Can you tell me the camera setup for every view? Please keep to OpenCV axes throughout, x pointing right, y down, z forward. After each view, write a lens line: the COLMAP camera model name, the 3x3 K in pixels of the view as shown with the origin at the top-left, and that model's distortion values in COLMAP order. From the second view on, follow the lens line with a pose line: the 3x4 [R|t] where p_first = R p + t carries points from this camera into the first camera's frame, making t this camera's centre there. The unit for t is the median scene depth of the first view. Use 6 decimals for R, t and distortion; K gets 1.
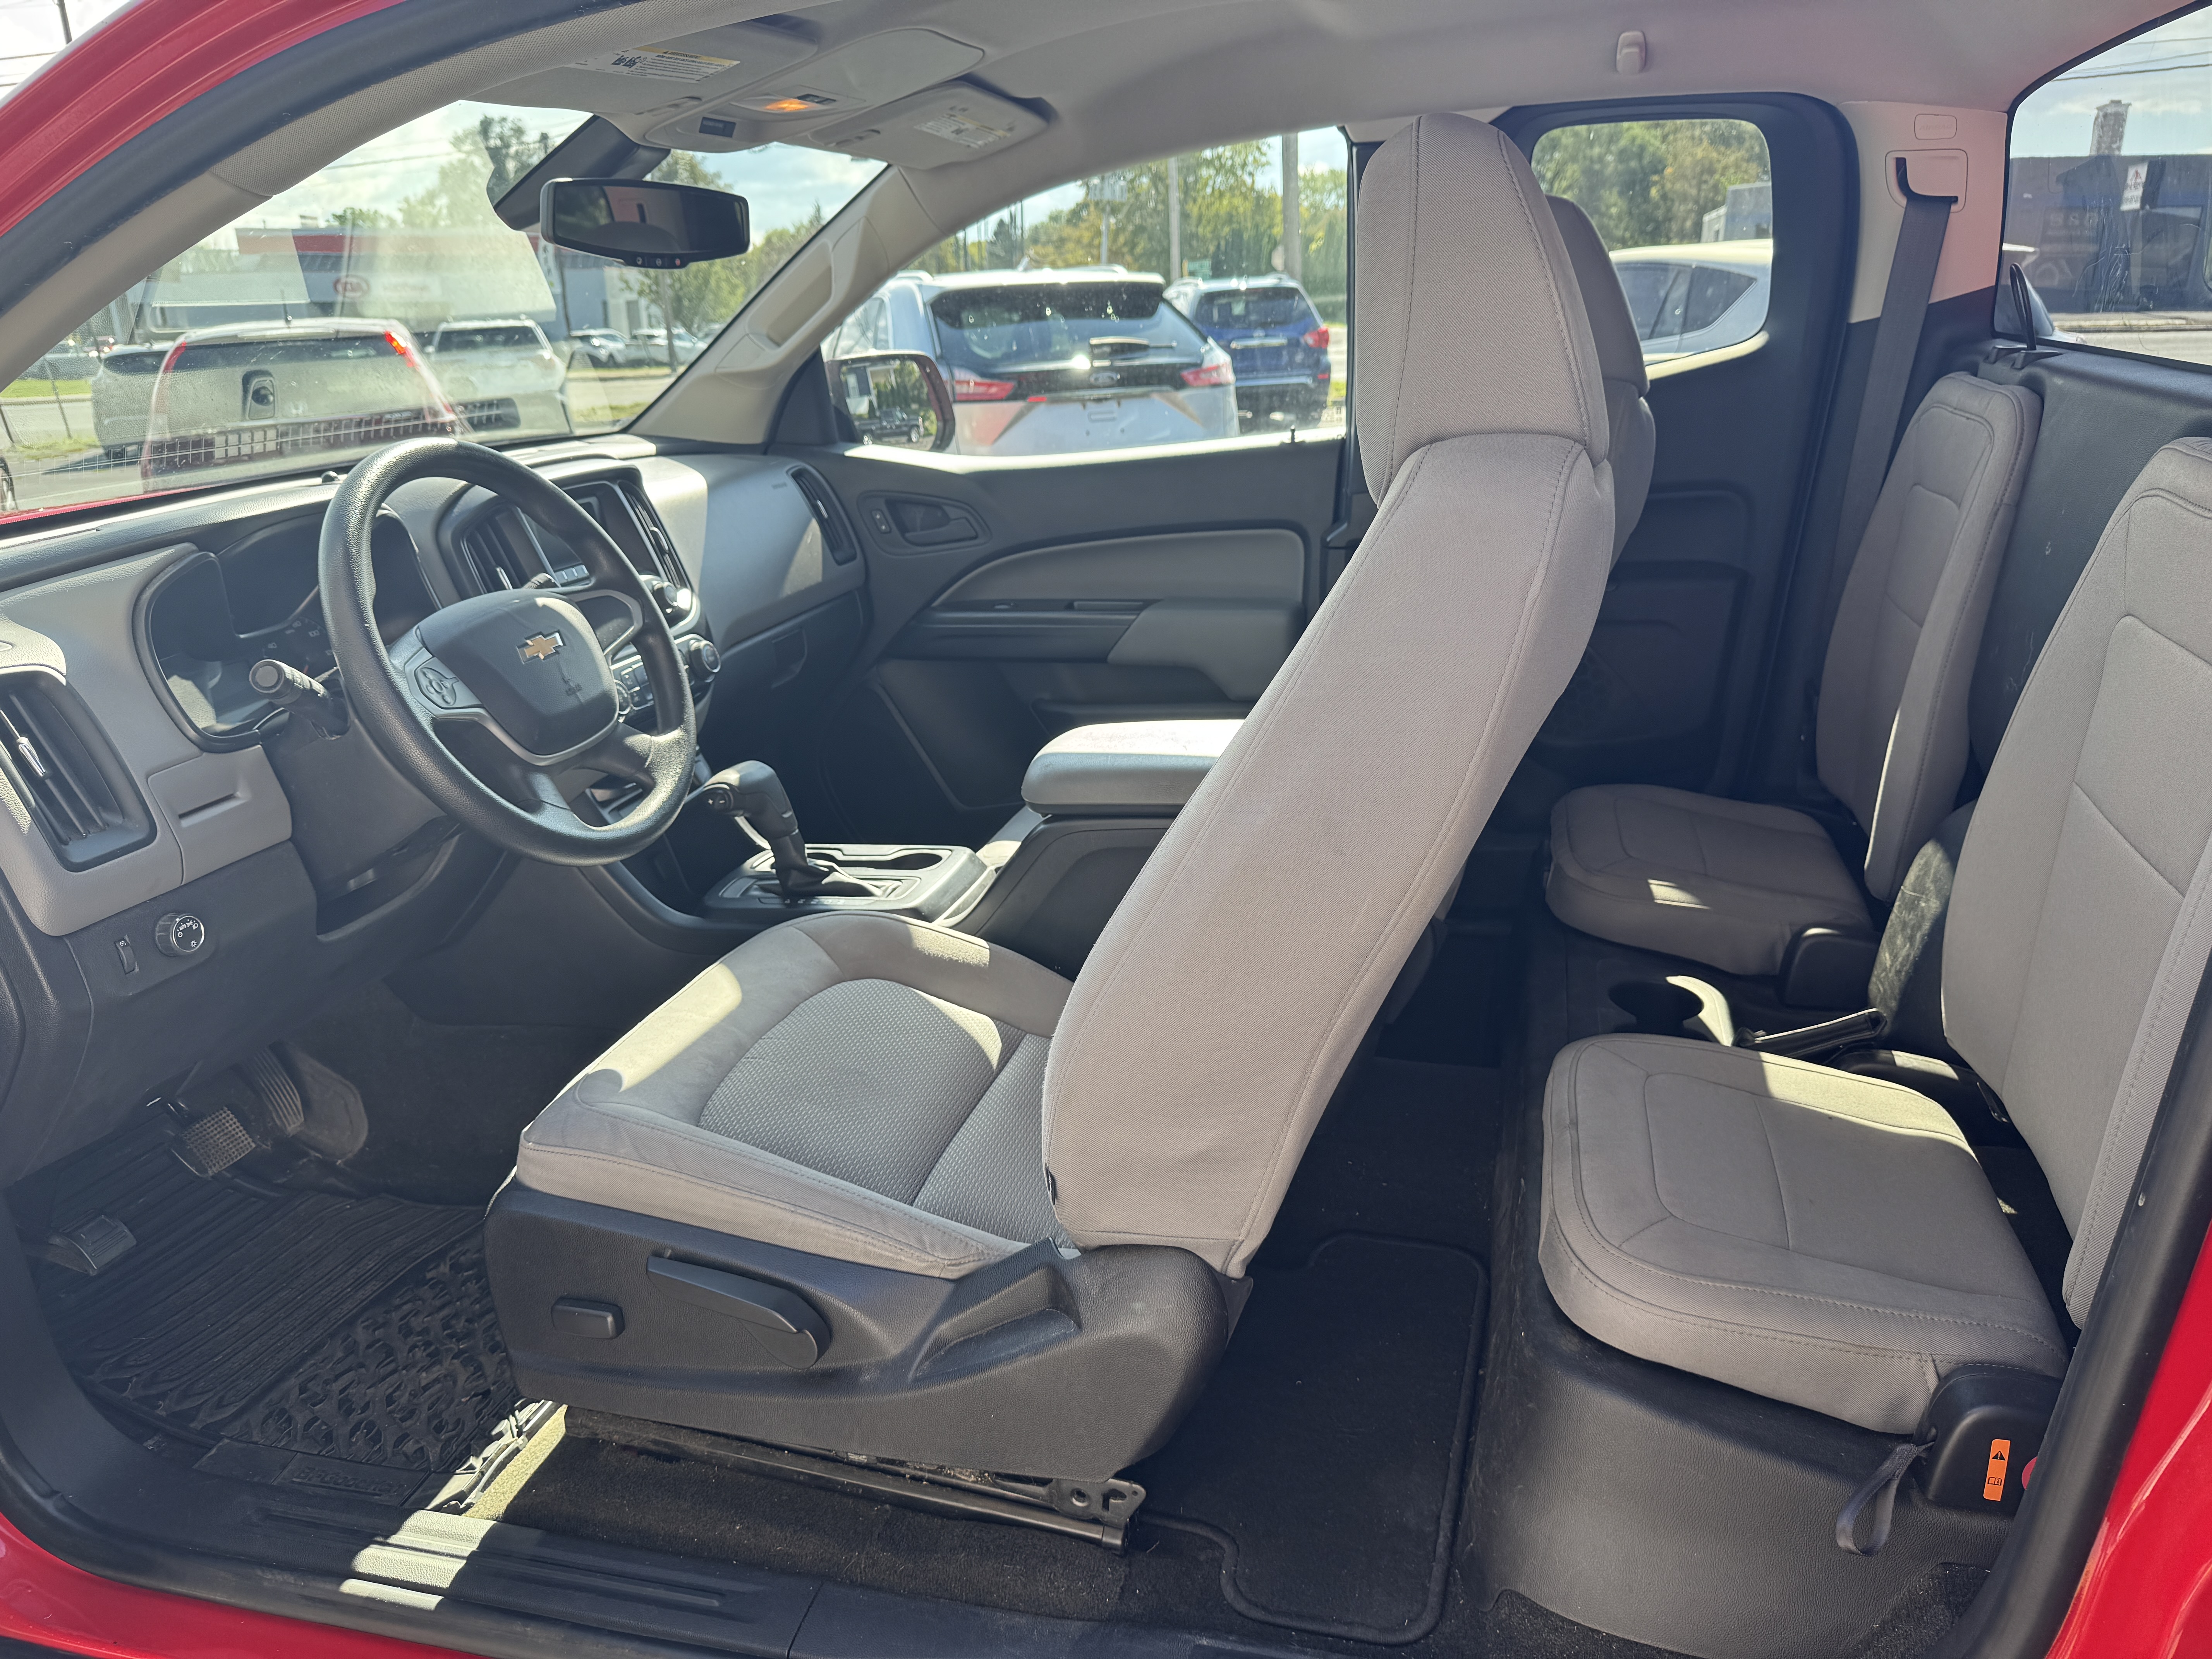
lens RADIAL K [[1590.9, 0, 1101.8], [0, 1590.9, 841.0], [0, 0, 1]] dist [0.030592, -0.033778]
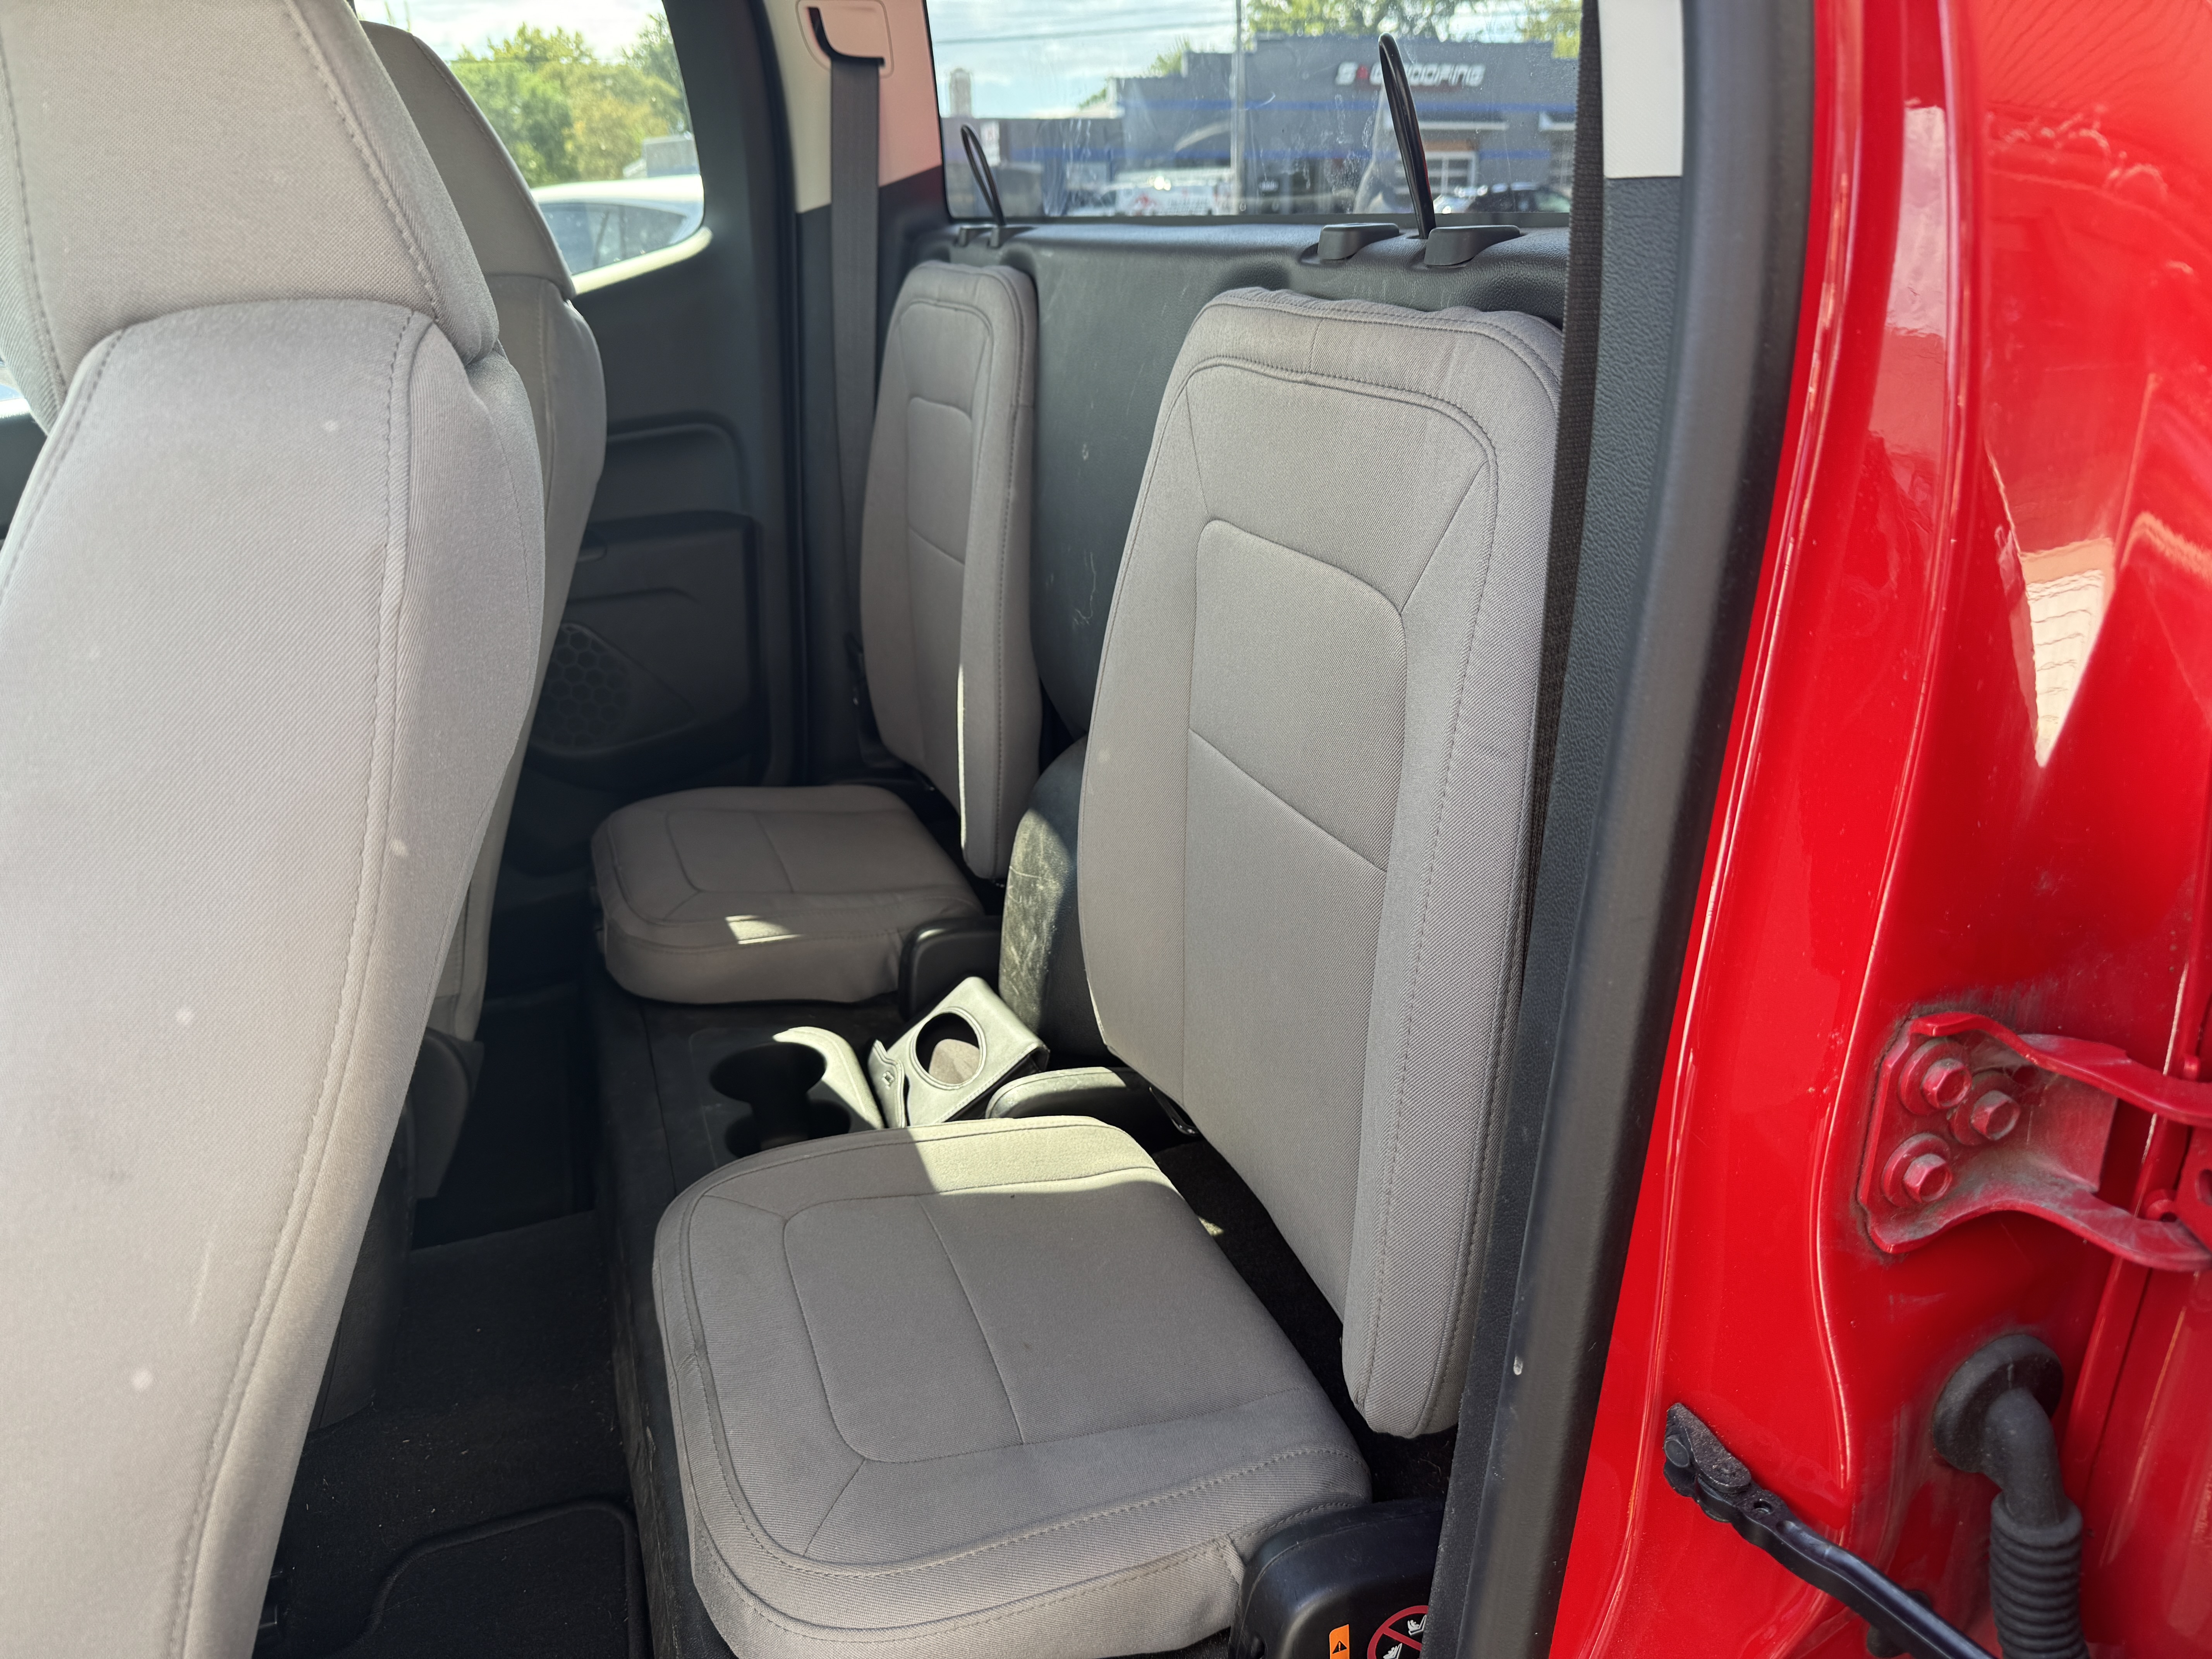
lens RADIAL K [[1590.9, 0, 1122.6], [0, 1590.9, 837.1], [0, 0, 1]] dist [0.030592, -0.033778]
pose [[0.815849, -0.216996, 0.536007, 0.097533], [0.206259, 0.975153, 0.080836, -0.041100], [-0.540229, 0.044606, 0.840335, 0.251061]]
